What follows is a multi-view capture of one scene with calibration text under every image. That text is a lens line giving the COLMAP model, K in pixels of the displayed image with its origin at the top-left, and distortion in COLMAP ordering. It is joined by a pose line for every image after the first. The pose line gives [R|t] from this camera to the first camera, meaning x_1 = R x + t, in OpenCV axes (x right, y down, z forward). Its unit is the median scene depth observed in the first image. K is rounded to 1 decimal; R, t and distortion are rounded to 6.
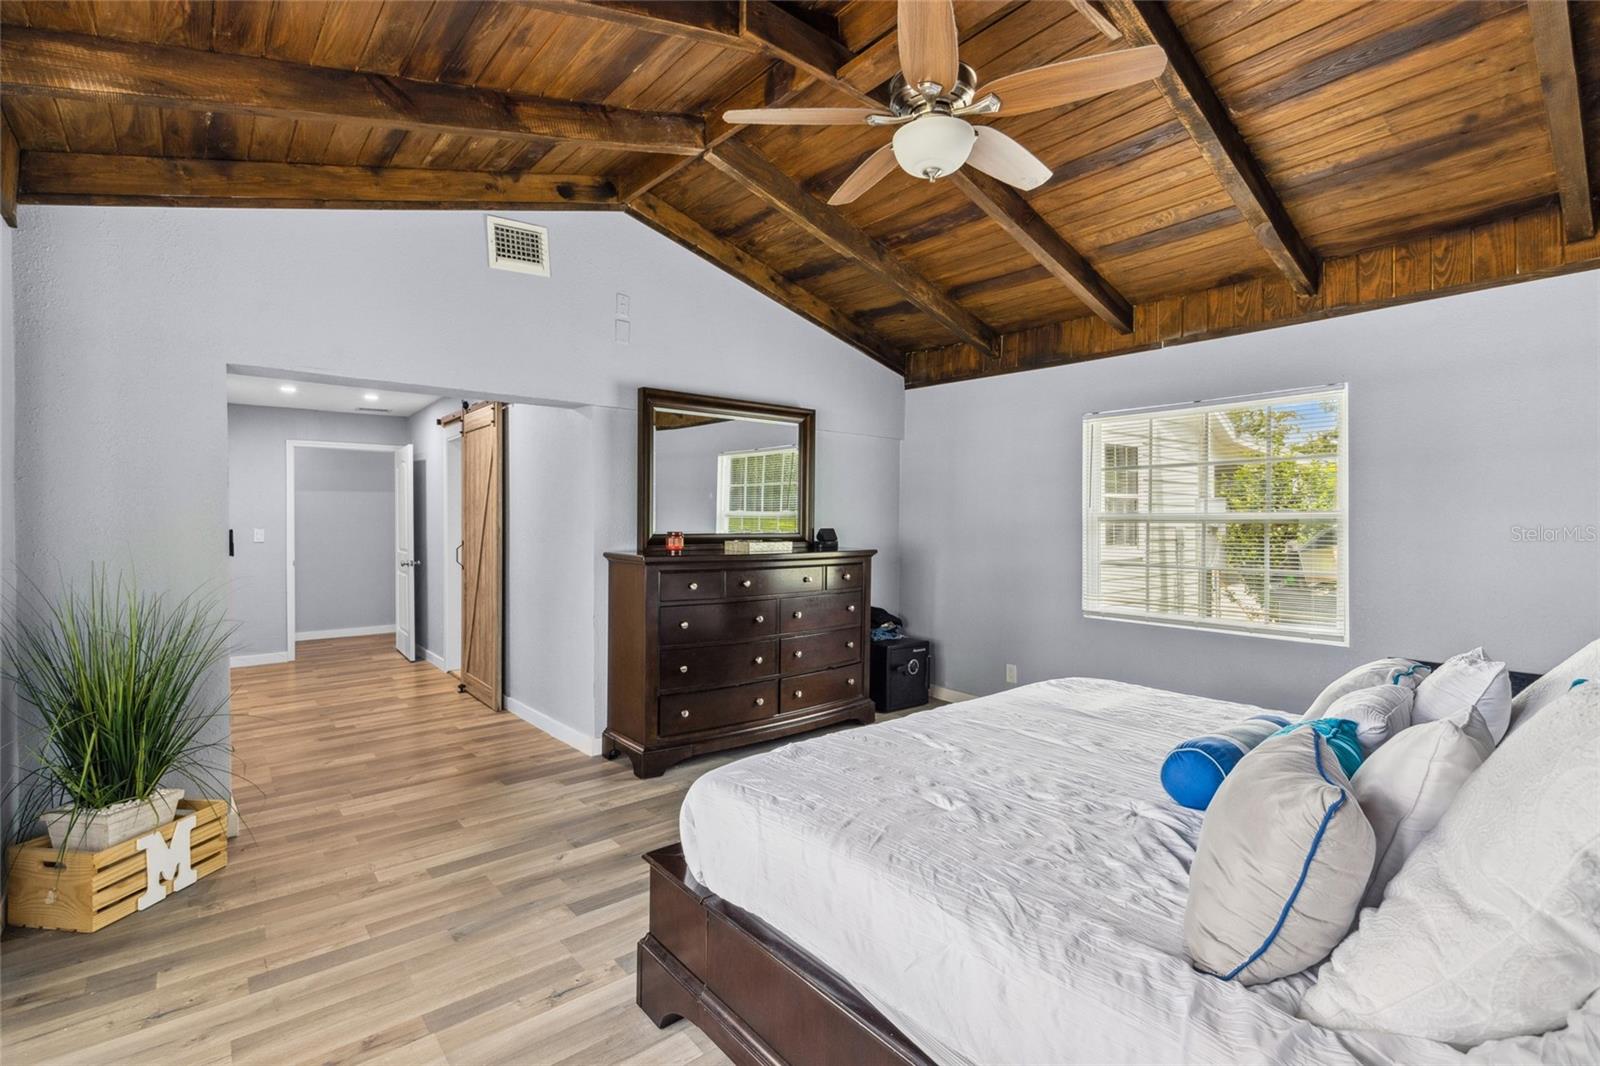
lens RADIAL K [[731.7, 0, 799.6], [0, 731.7, 534.6], [0, 0, 1]] dist [0.008489, -0.000250]
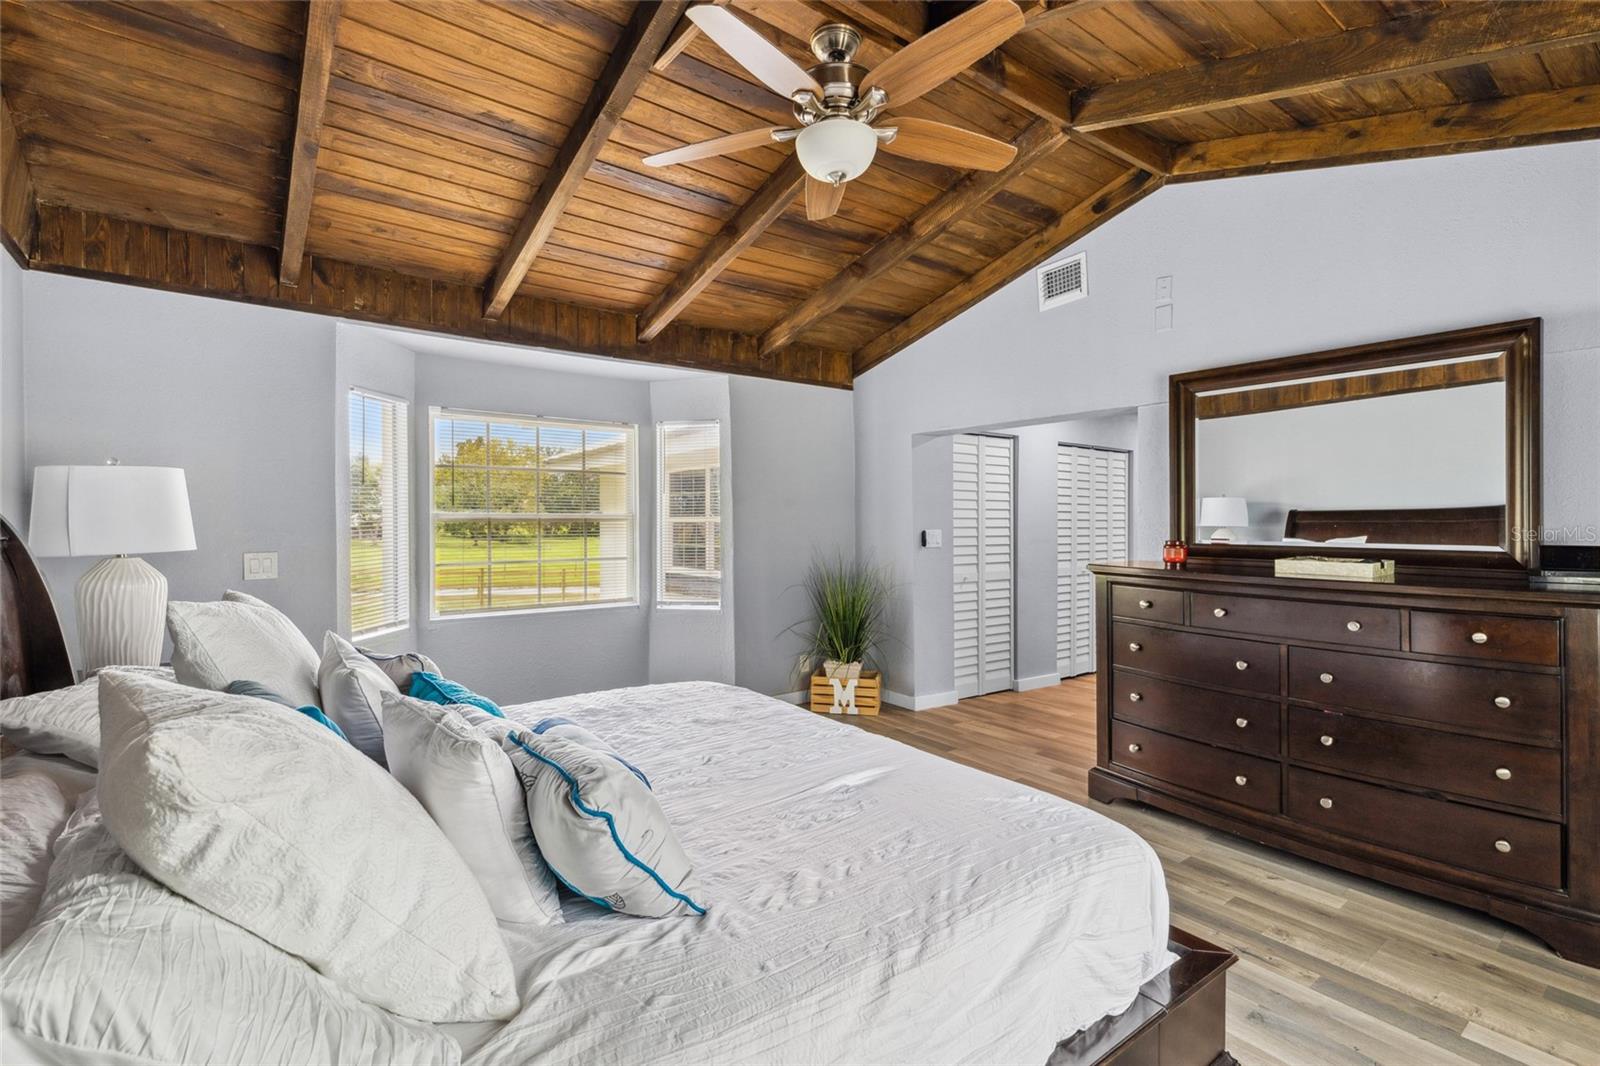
lens RADIAL K [[731.7, 0, 800.2], [0, 731.7, 520.9], [0, 0, 1]] dist [0.008489, -0.000250]
pose [[-0.072493, 0.000568, -0.997369, 0.691092], [-0.026063, 0.999657, 0.002464, -0.018848], [0.997028, 0.026173, -0.072453, 0.628733]]
